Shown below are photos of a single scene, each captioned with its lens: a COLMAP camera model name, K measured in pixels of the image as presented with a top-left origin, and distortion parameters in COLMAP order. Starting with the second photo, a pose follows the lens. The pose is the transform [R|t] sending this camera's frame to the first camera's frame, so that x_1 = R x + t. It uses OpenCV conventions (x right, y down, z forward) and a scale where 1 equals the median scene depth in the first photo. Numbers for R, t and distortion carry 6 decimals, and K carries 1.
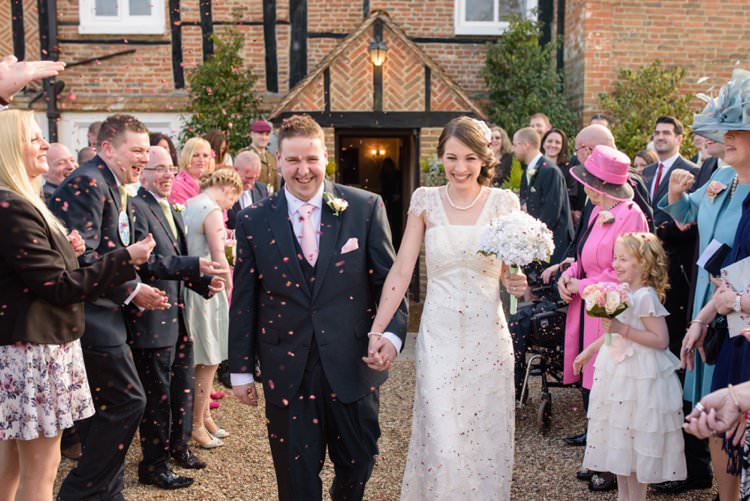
lens RADIAL K [[772.3, 0, 374.3], [0, 772.3, 248.1], [0, 0, 1]] dist [0.016415, 0.000000]
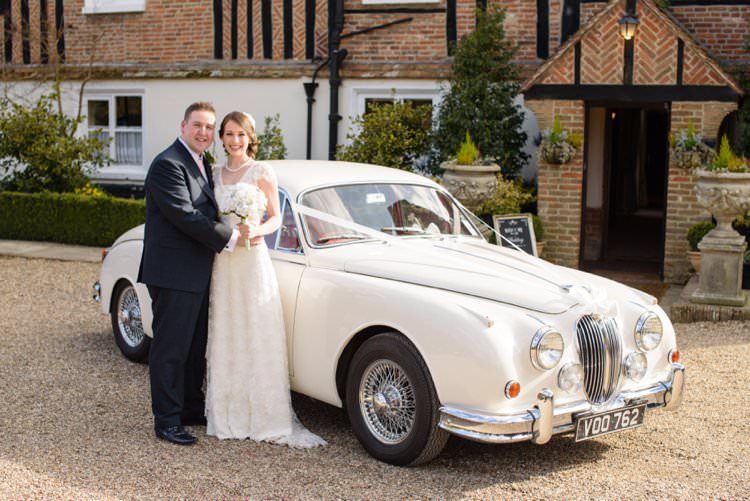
lens RADIAL K [[1111.9, 0, 375.3], [0, 1111.9, 250.7], [0, 0, 1]] dist [0.154404, 0.000000]
pose [[0.925092, 0.069134, -0.373398, 0.225206], [-0.064966, 0.997605, 0.023752, 0.019843], [0.374146, 0.002285, 0.927367, -0.400880]]
